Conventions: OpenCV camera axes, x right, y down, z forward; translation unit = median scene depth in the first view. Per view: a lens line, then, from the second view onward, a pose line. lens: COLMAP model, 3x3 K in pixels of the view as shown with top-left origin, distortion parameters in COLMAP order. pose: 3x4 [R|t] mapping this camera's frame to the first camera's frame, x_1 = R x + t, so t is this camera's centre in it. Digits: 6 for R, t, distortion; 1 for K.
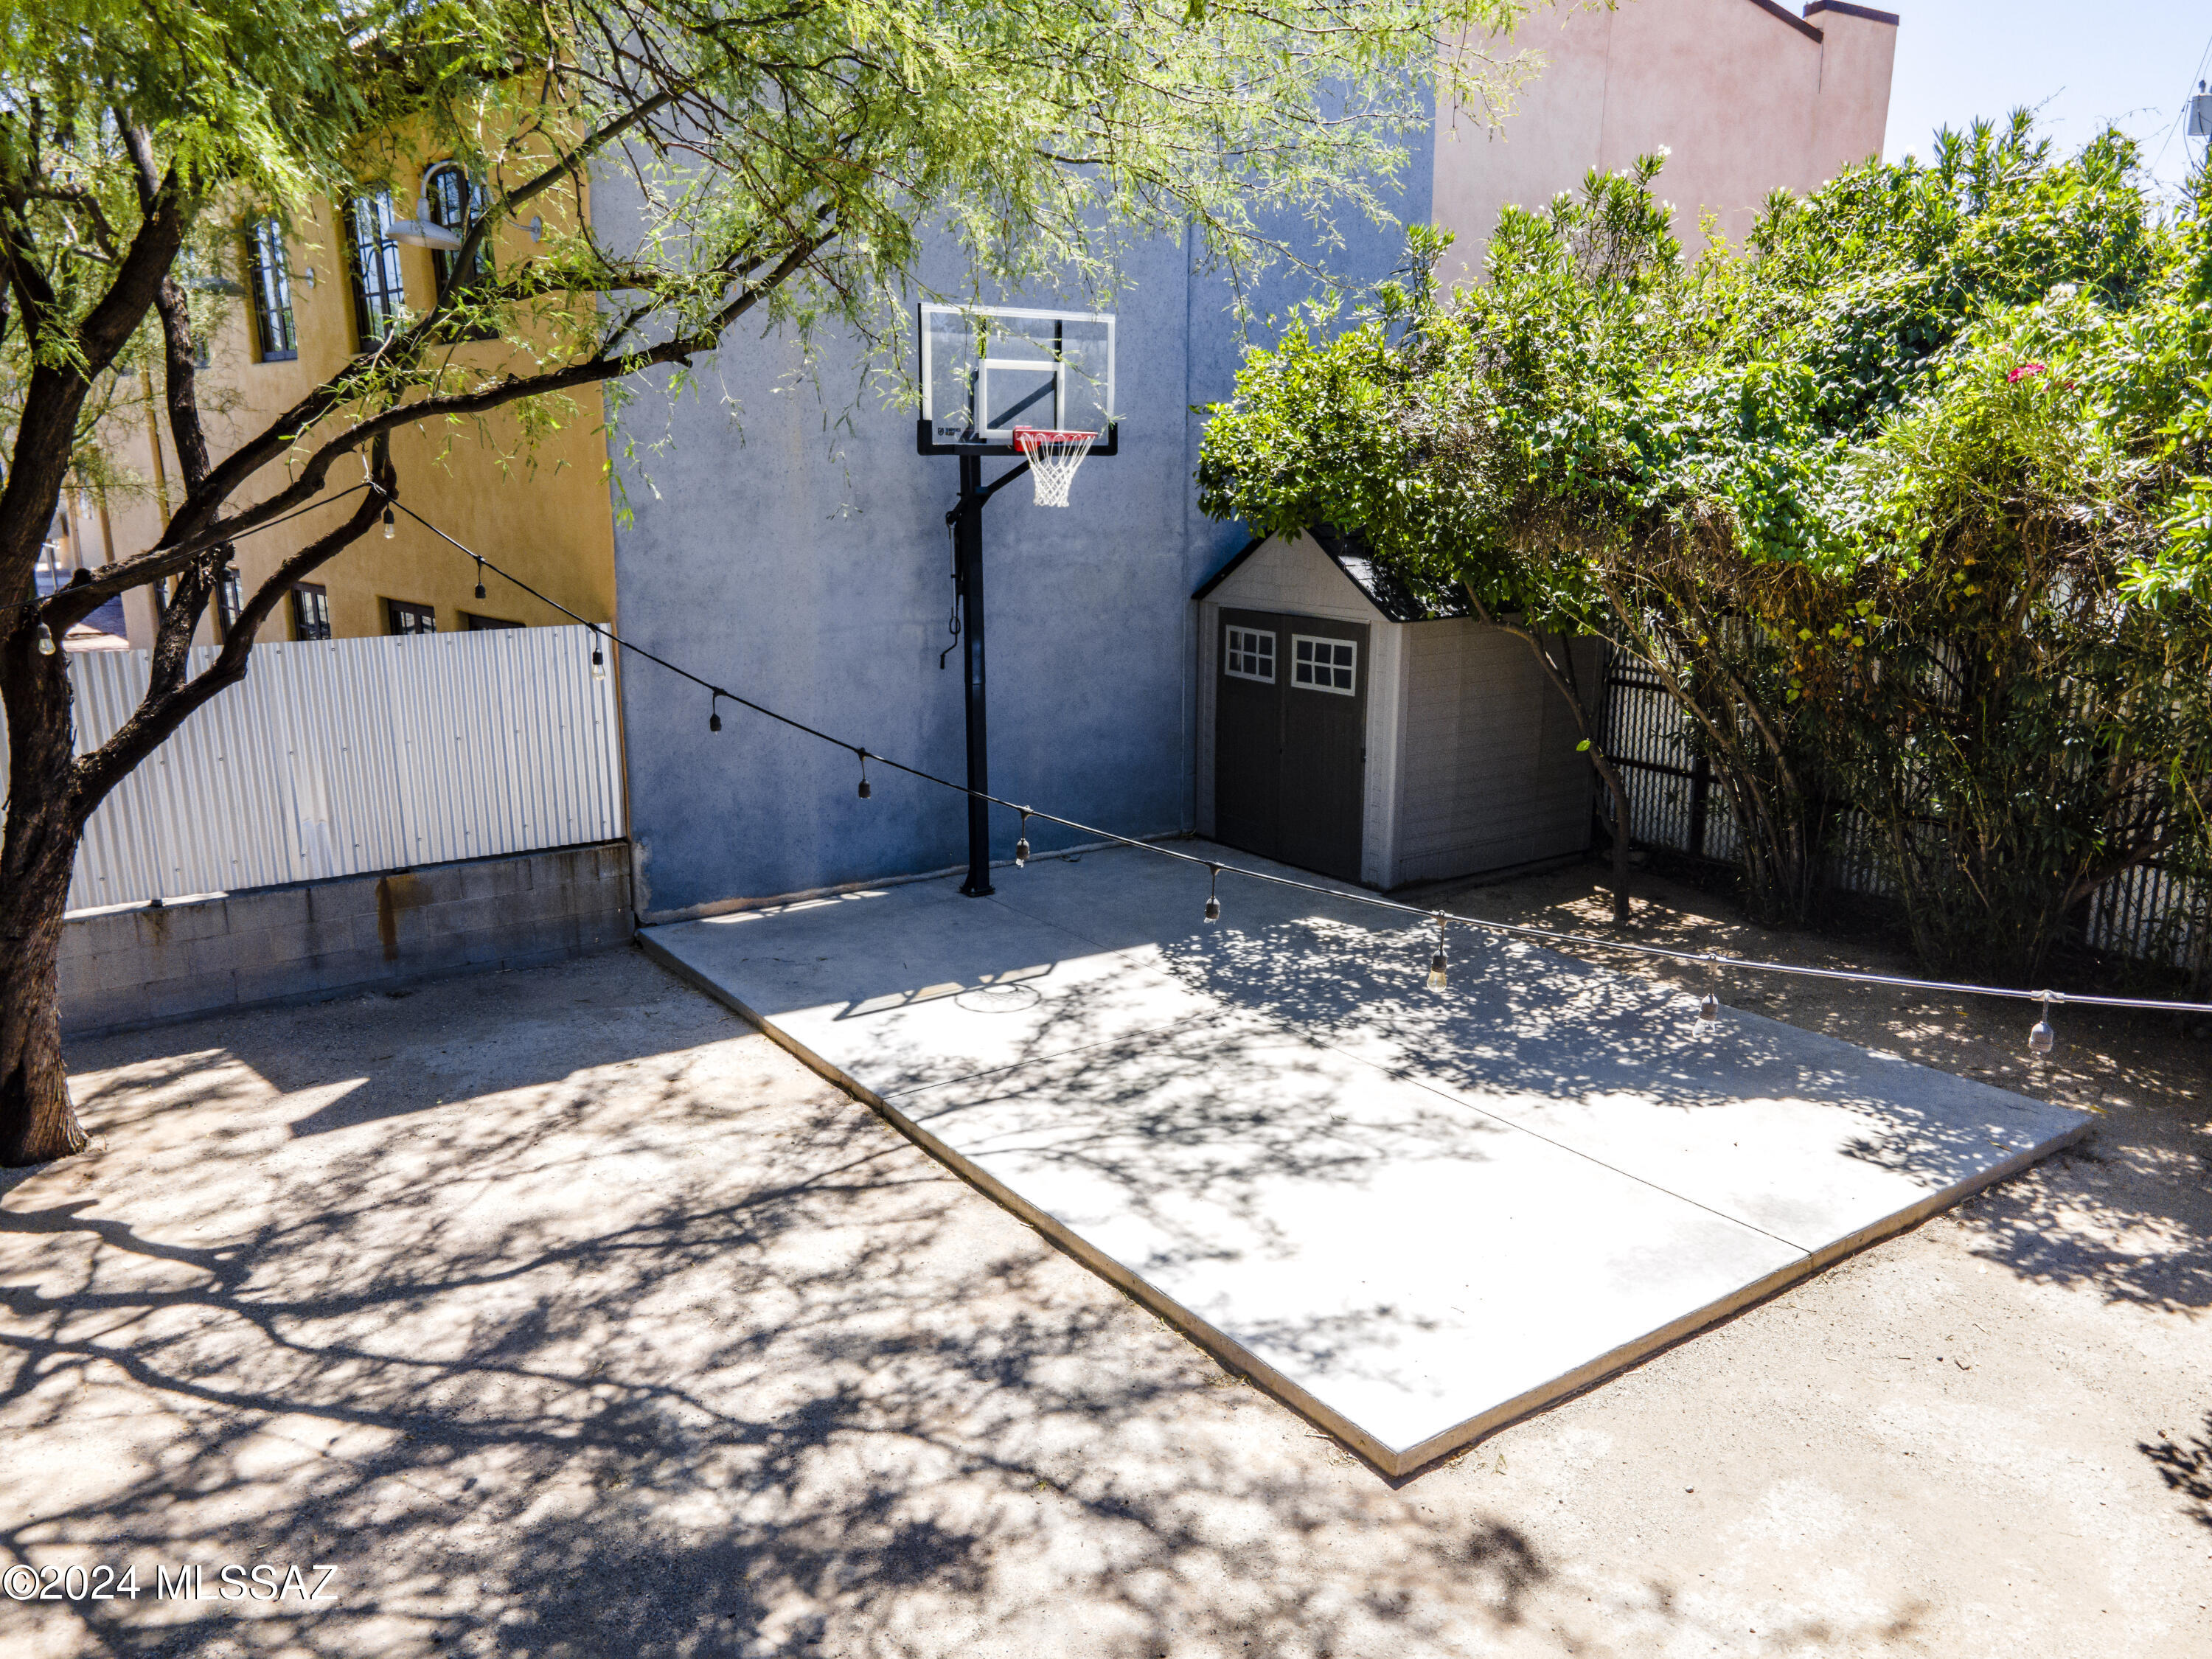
lens RADIAL K [[1608.7, 0, 1108.0], [0, 1608.7, 813.8], [0, 0, 1]] dist [0.035344, 0.016877]
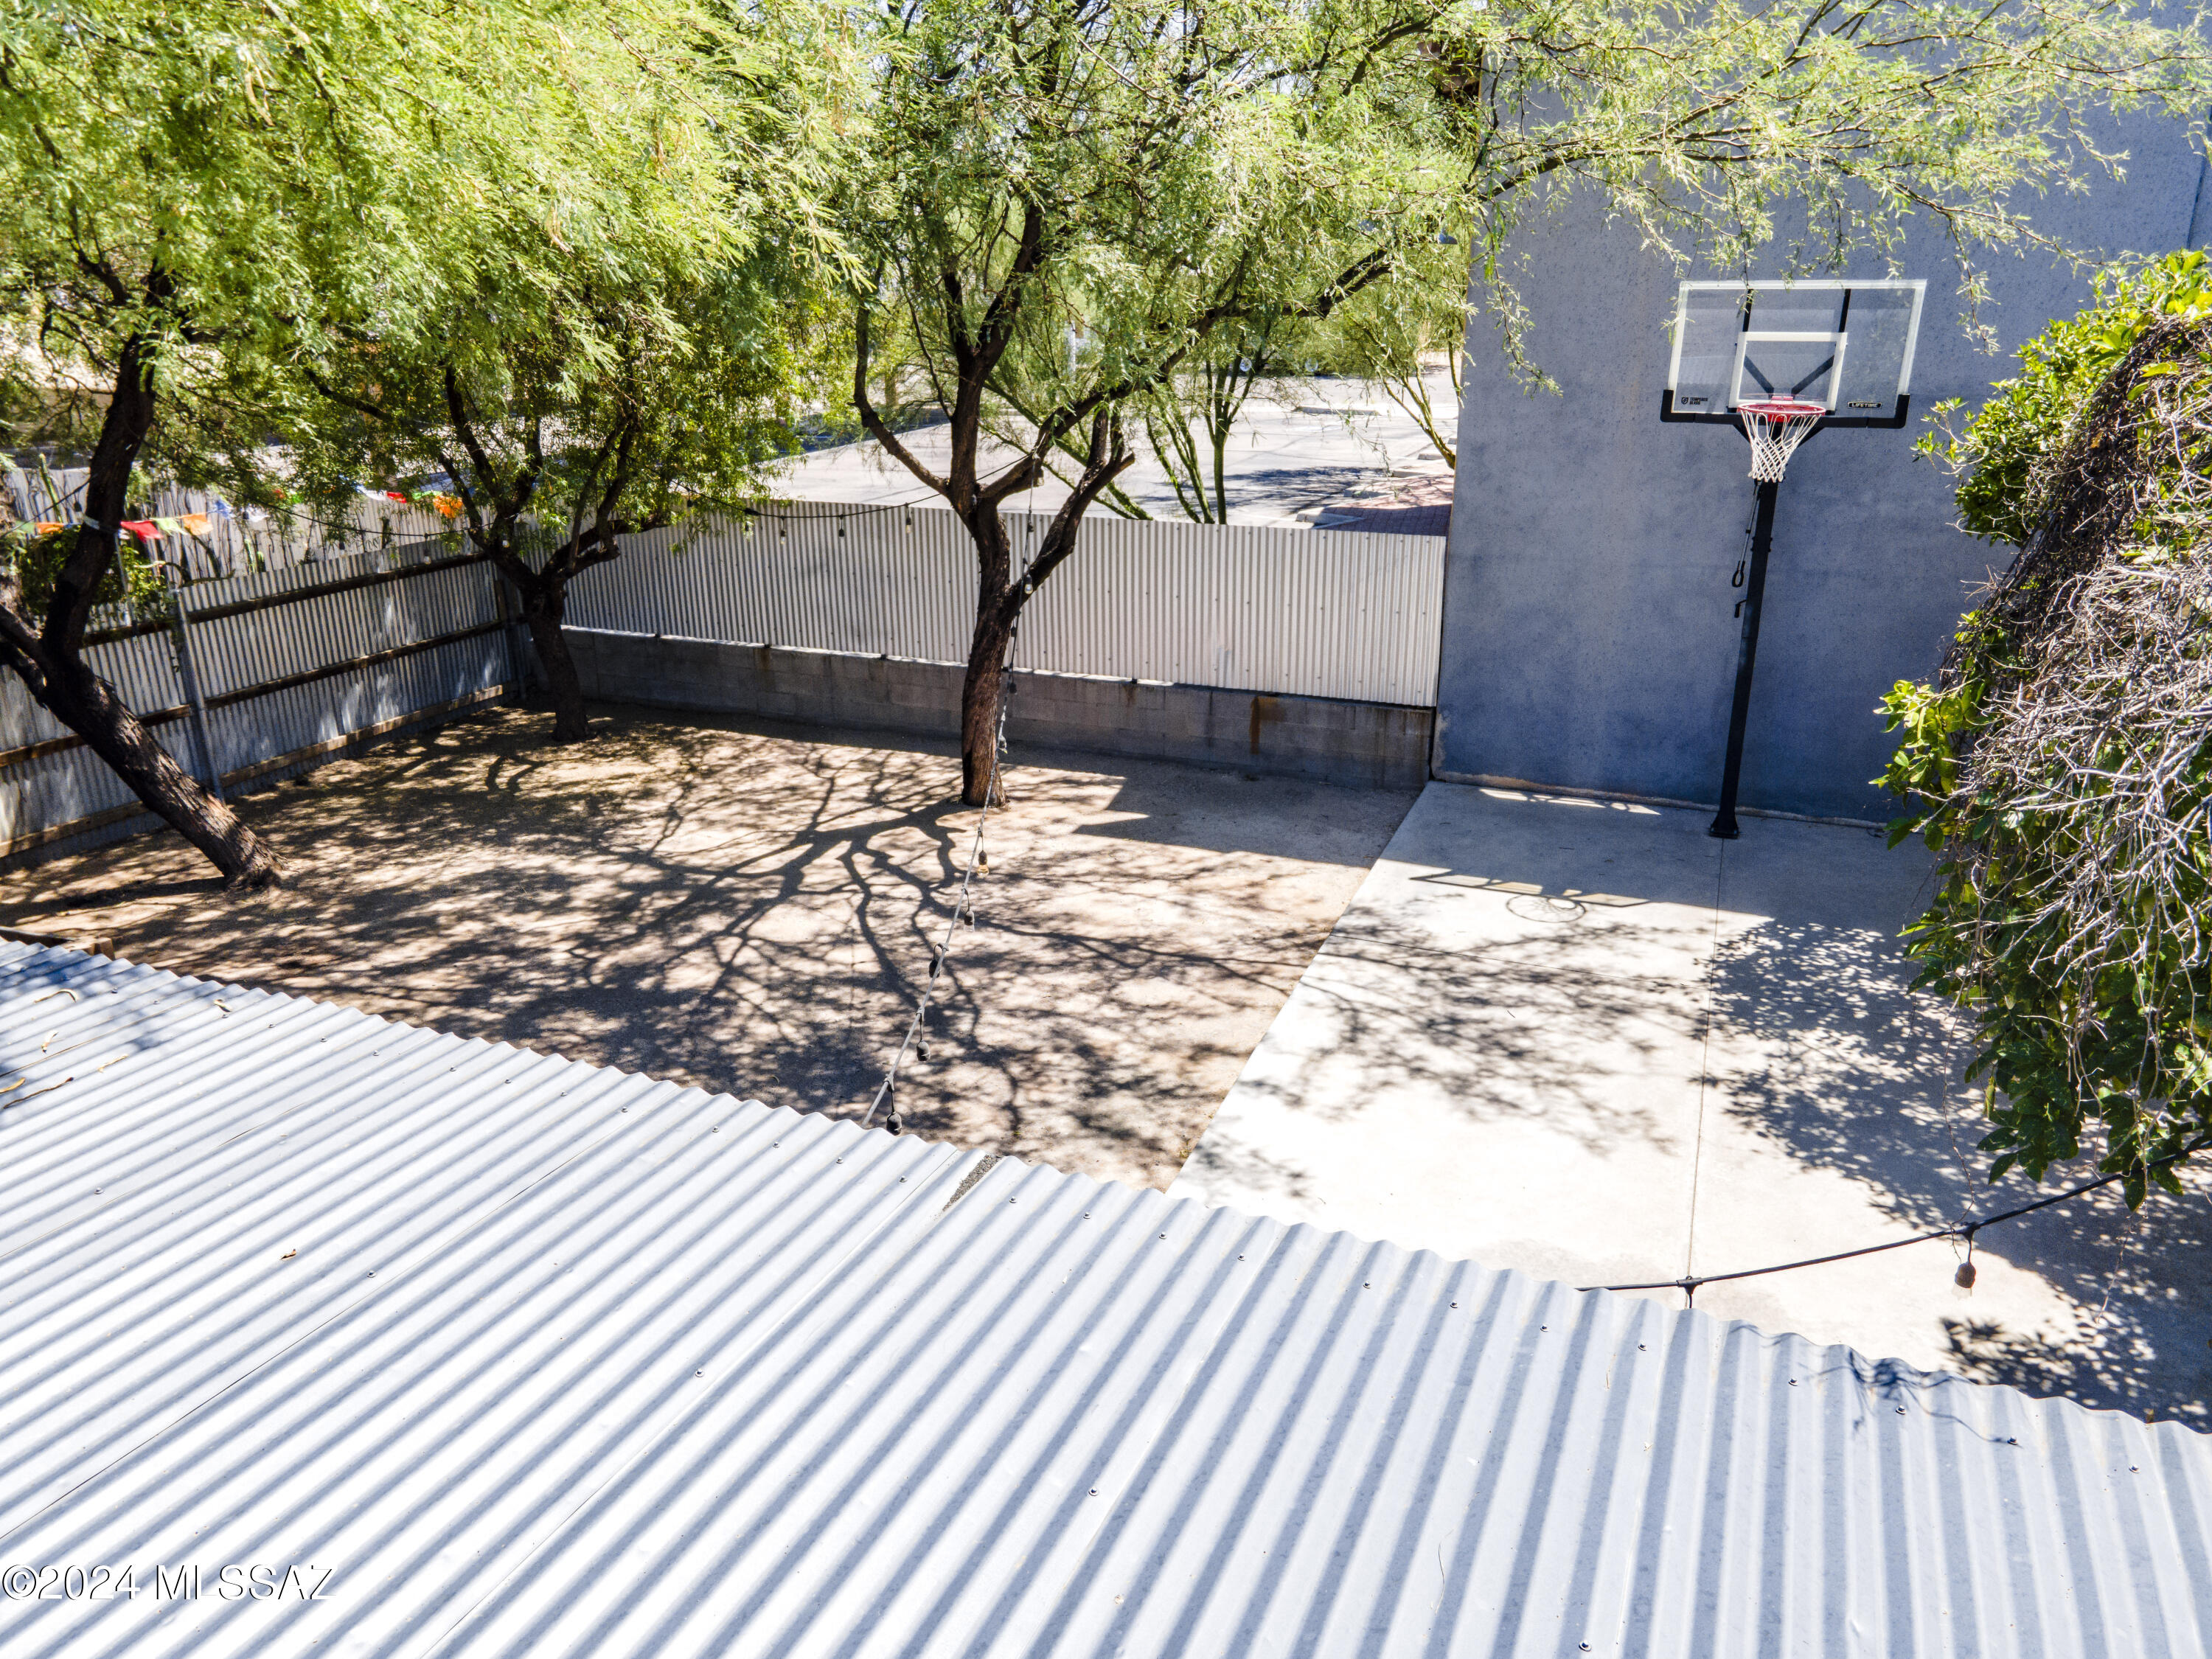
lens RADIAL K [[1608.7, 0, 1154.9], [0, 1608.7, 824.0], [0, 0, 1]] dist [0.035344, 0.016877]
pose [[0.556024, 0.270237, -0.786009, 0.787291], [-0.182251, 0.962295, 0.201921, -0.148003], [0.810939, 0.030978, 0.584310, 0.112065]]
